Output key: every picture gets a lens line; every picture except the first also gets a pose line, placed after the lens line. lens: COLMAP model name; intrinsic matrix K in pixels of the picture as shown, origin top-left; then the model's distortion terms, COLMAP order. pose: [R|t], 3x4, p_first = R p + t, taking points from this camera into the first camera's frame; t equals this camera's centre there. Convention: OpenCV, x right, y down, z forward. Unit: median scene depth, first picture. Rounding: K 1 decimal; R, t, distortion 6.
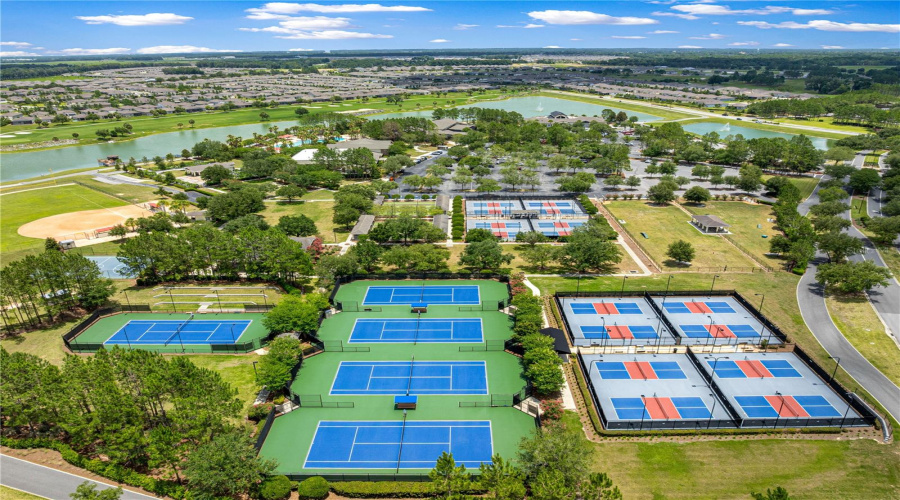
lens RADIAL K [[416.7, 0, 449.4], [0, 416.7, 264.0], [0, 0, 1]] dist [-0.013647, -0.000684]
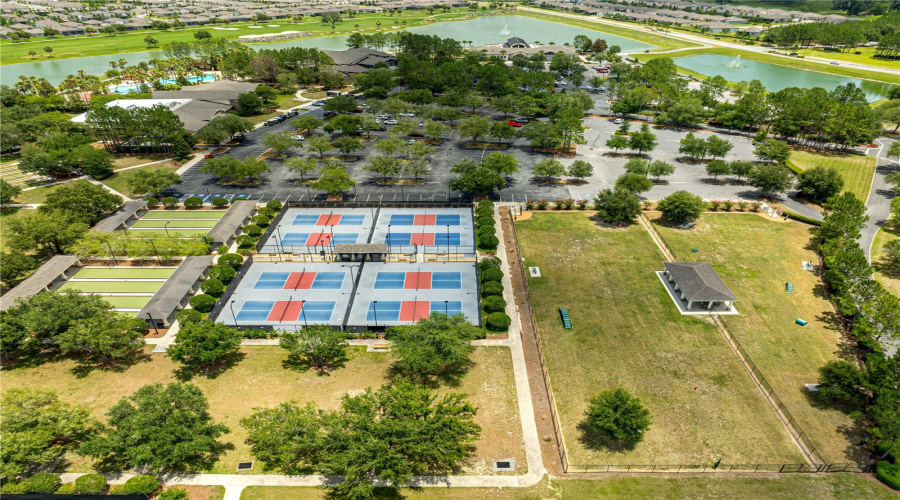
lens RADIAL K [[403.1, 0, 450.1], [0, 403.1, 255.9], [0, 0, 1]] dist [-0.017182, 0.004324]
pose [[0.999926, 0.000695, 0.012108, 0.179963], [-0.002594, 0.987515, 0.157506, -0.121605], [-0.011848, -0.157526, 0.987444, 0.295830]]
